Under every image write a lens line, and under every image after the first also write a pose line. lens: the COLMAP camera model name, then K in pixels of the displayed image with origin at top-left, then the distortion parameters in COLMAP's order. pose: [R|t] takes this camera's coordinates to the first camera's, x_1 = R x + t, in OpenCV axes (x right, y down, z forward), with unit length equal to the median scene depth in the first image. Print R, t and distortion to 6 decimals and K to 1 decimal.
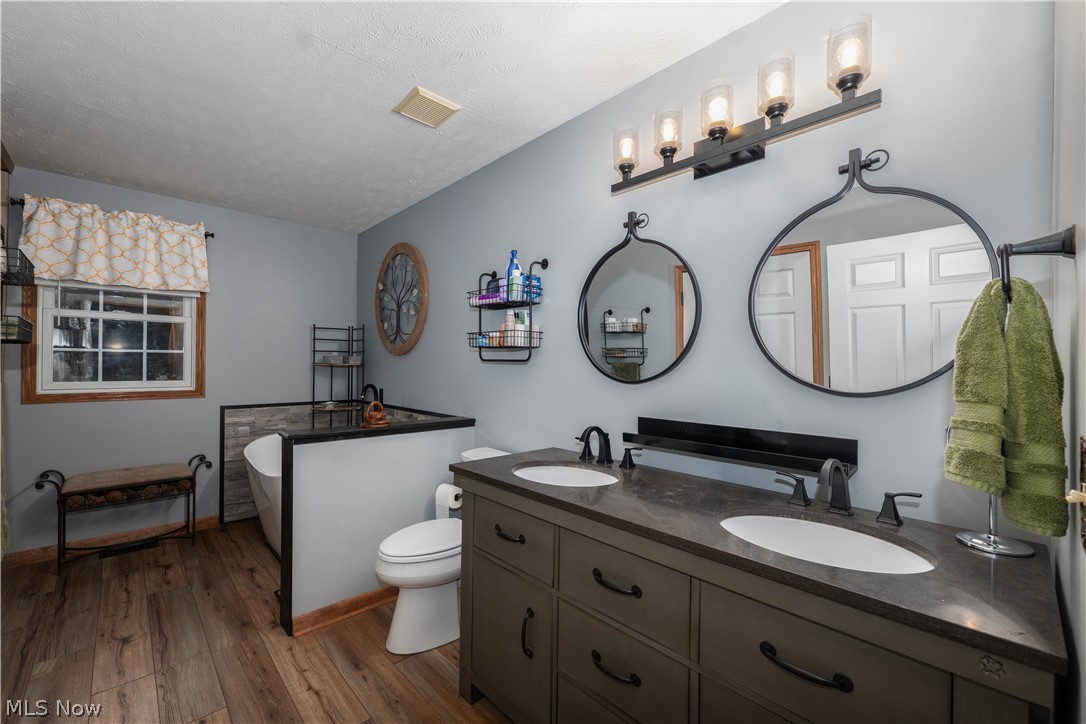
lens RADIAL K [[446.5, 0, 544.5], [0, 446.5, 360.6], [0, 0, 1]] dist [0.001502, -0.000018]
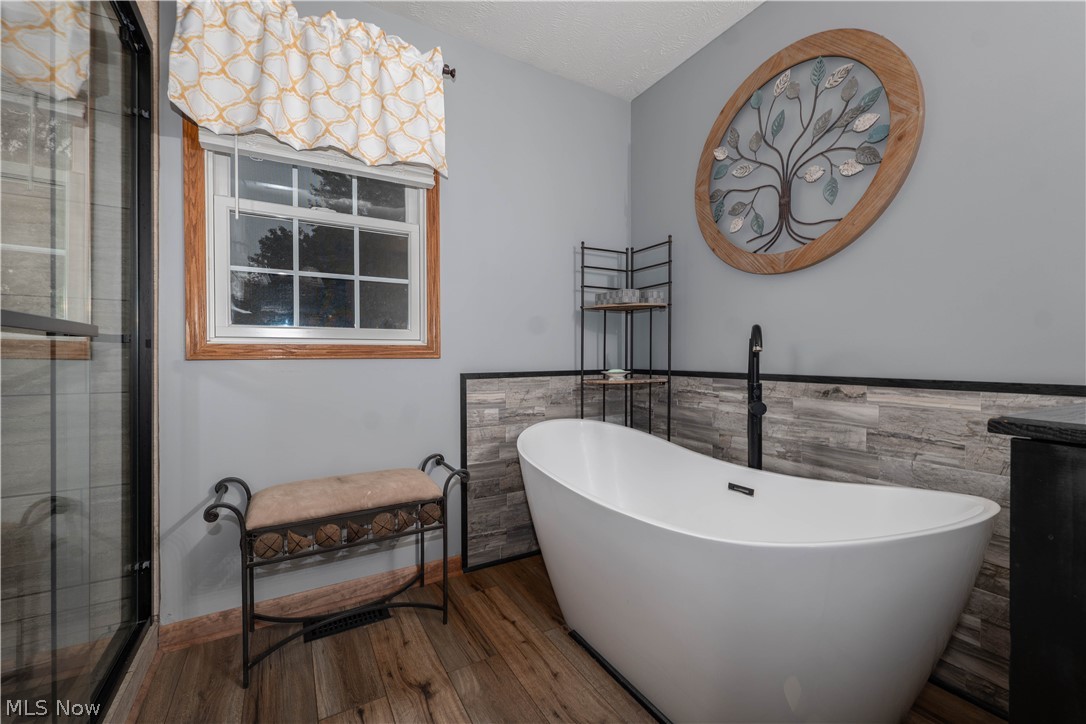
lens RADIAL K [[446.5, 0, 542.7], [0, 446.5, 356.1], [0, 0, 1]] dist [0.001502, -0.000018]
pose [[0.972292, -0.011529, -0.233486, -0.536611], [0.013960, 0.999864, 0.008765, 0.083991], [0.233353, -0.011782, 0.972321, 0.498900]]
